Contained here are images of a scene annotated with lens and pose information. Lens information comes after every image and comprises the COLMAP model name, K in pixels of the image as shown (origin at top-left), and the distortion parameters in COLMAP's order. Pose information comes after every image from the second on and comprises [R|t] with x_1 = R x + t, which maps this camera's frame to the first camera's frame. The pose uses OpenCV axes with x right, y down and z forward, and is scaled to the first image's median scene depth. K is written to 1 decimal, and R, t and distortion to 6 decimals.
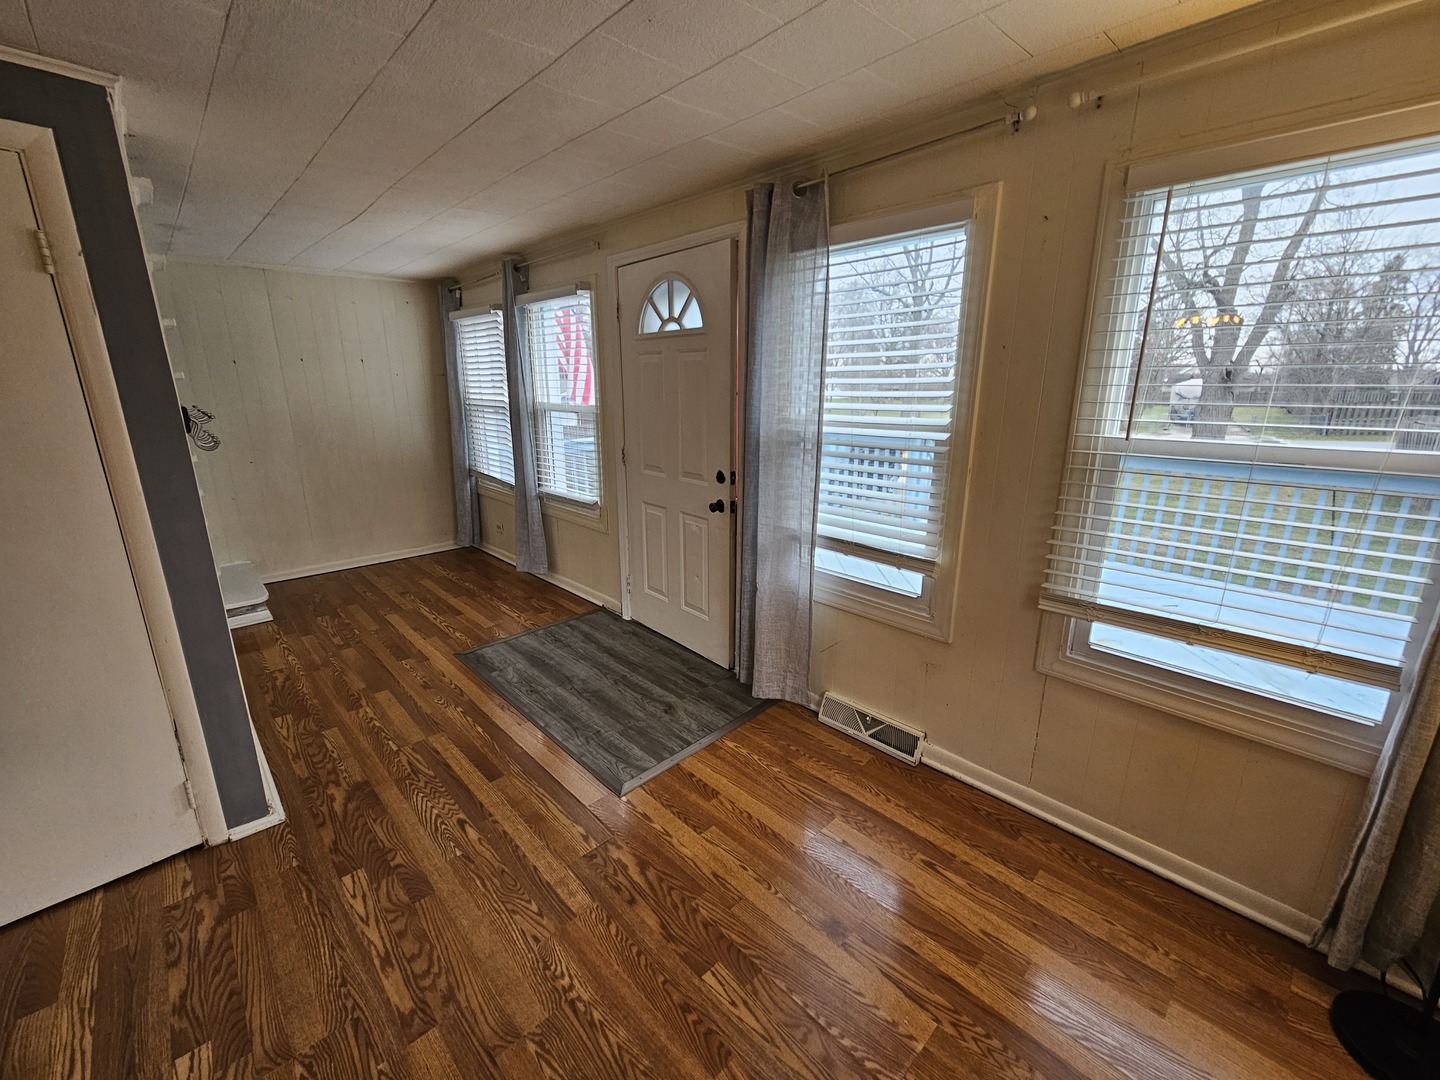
lens RADIAL K [[583.3, 0, 726.9], [0, 583.3, 531.8], [0, 0, 1]] dist [0.002443, 0.000727]
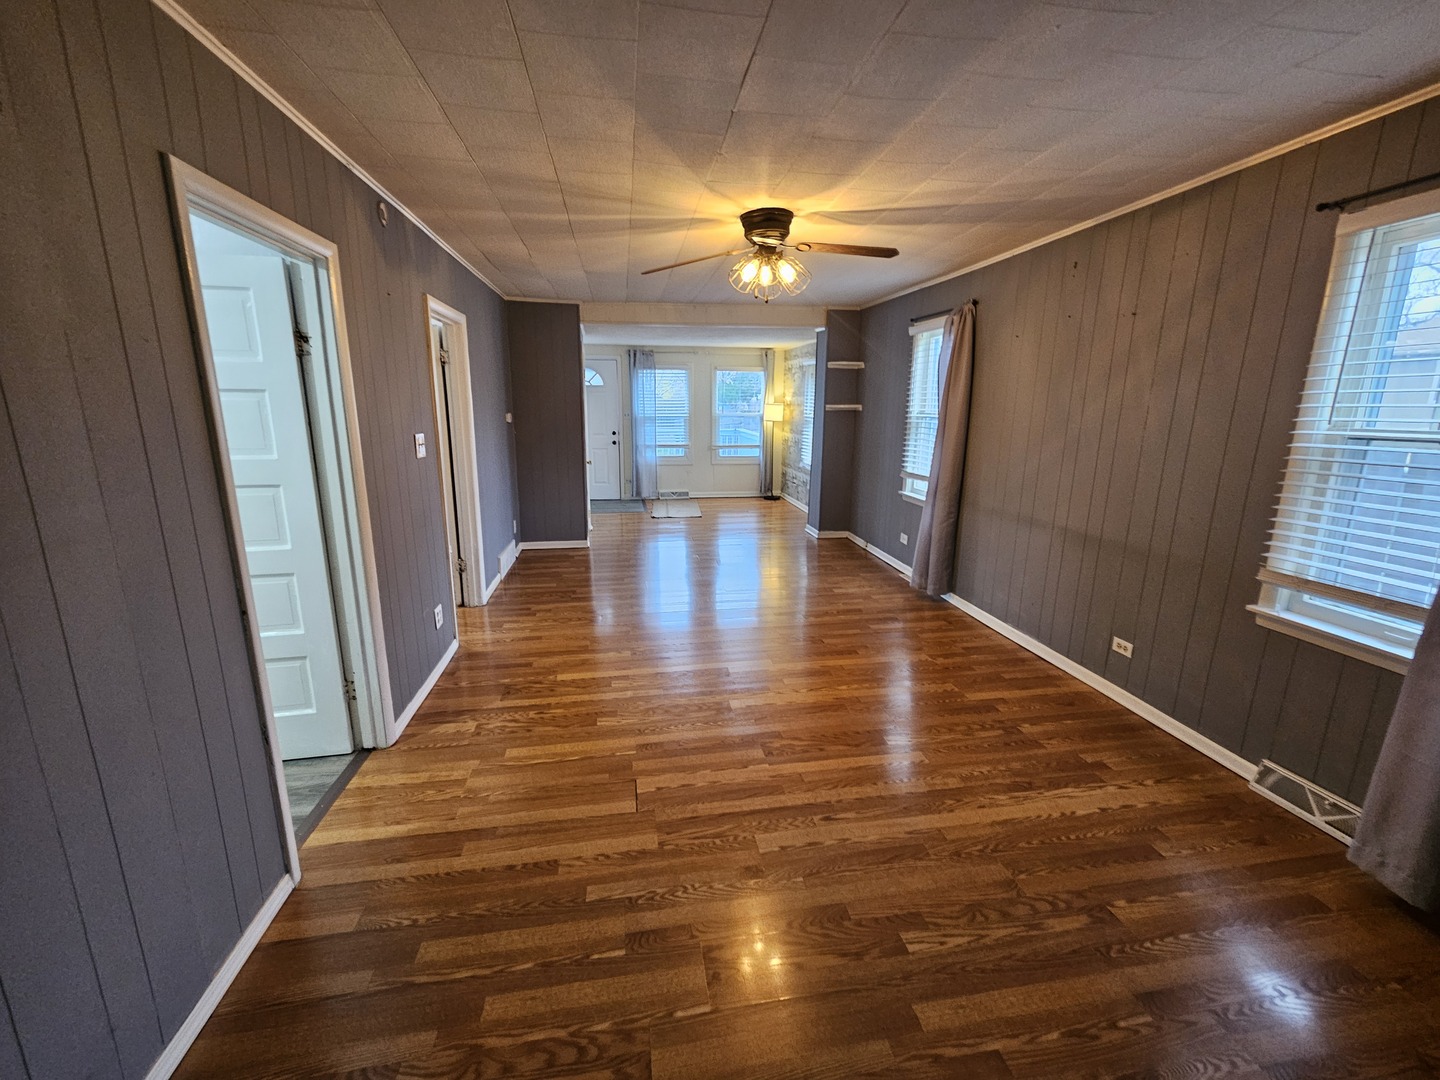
lens RADIAL K [[583.3, 0, 726.9], [0, 583.3, 531.8], [0, 0, 1]] dist [0.002443, 0.000727]
pose [[0.570676, -0.174521, 0.802416, -5.904730], [0.196604, 0.977774, 0.072836, 0.817439], [-0.797293, 0.116193, 0.592303, -3.285426]]
